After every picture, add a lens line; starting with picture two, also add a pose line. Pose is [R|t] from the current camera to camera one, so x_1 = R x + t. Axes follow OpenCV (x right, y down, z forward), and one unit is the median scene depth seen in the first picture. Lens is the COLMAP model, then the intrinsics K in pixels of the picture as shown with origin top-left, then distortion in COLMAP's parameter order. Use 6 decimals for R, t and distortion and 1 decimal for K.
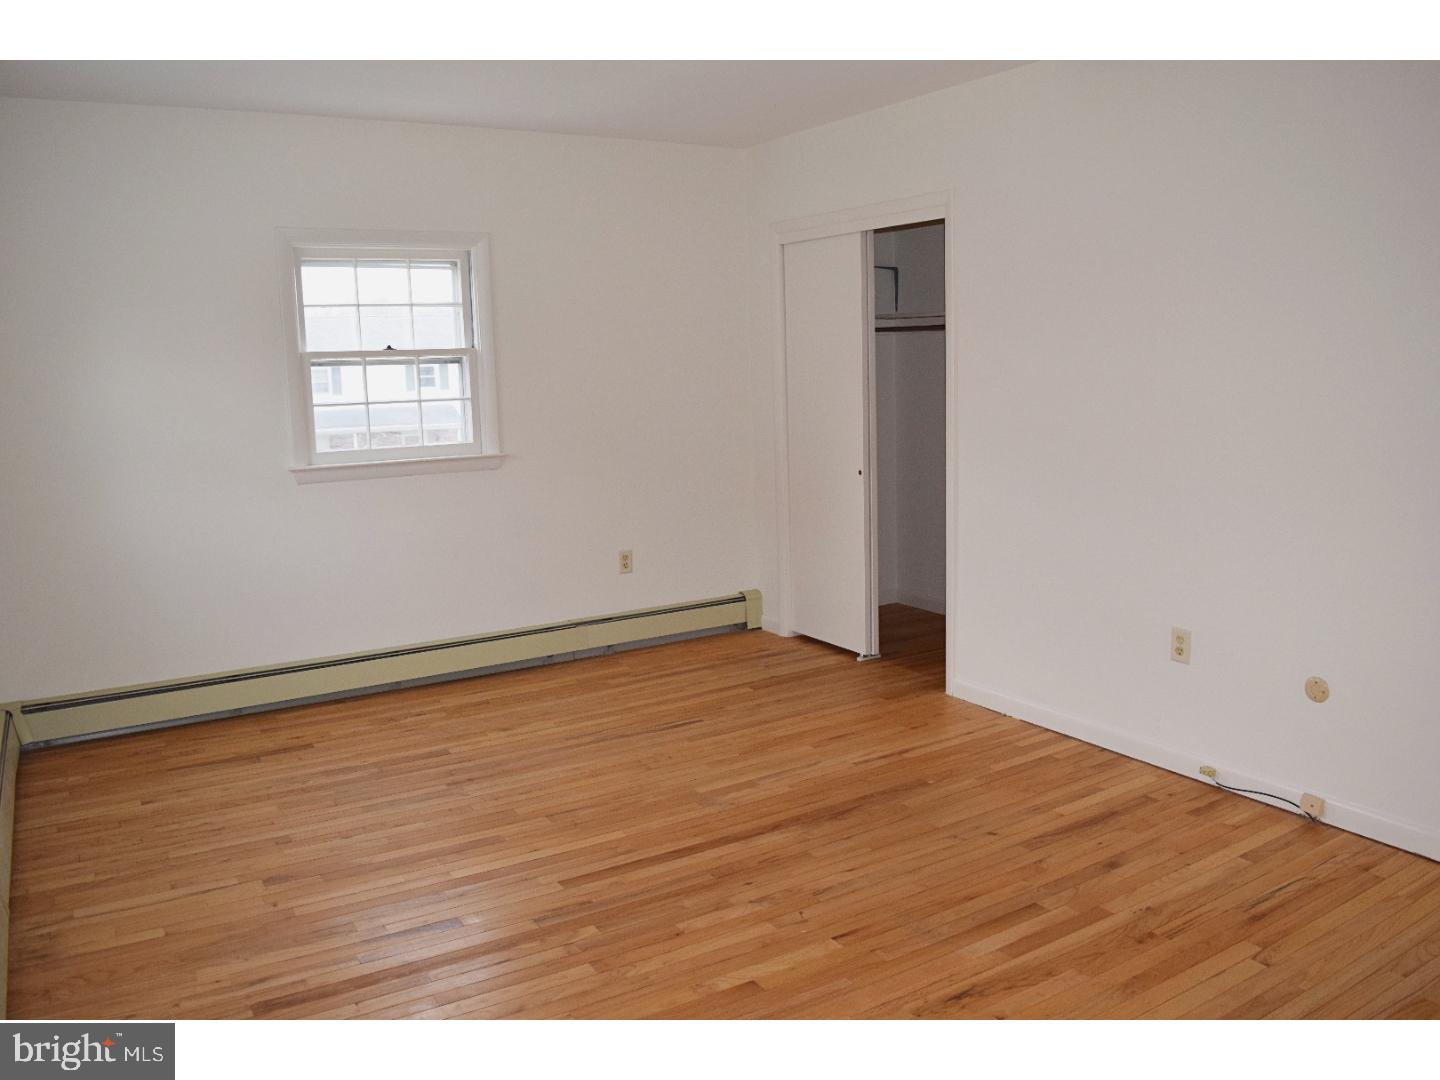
lens RADIAL K [[1126.1, 0, 720.0], [0, 1126.1, 540.0], [0, 0, 1]] dist [-0.067700, 0.000858]
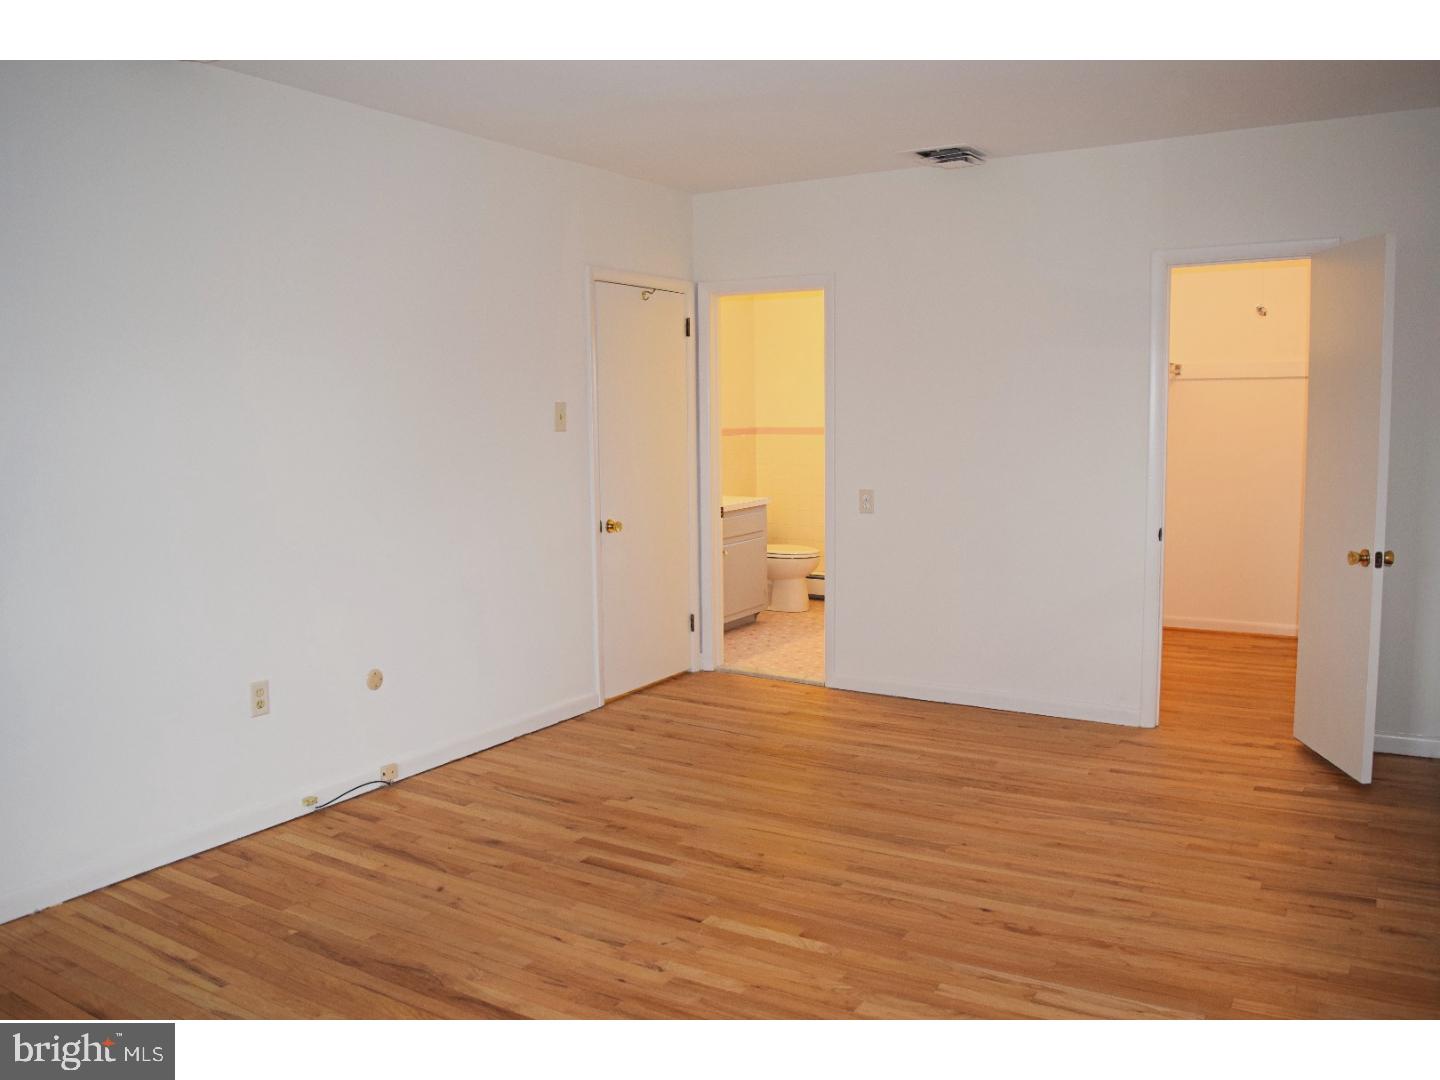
lens RADIAL K [[1166.1, 0, 720.0], [0, 1166.1, 540.0], [0, 0, 1]] dist [-0.082477, 0.006661]
pose [[-0.460222, -0.065815, 0.885361, -0.731934], [0.168015, 0.972771, 0.159649, -0.149410], [-0.871761, 0.222228, -0.436632, 1.162843]]
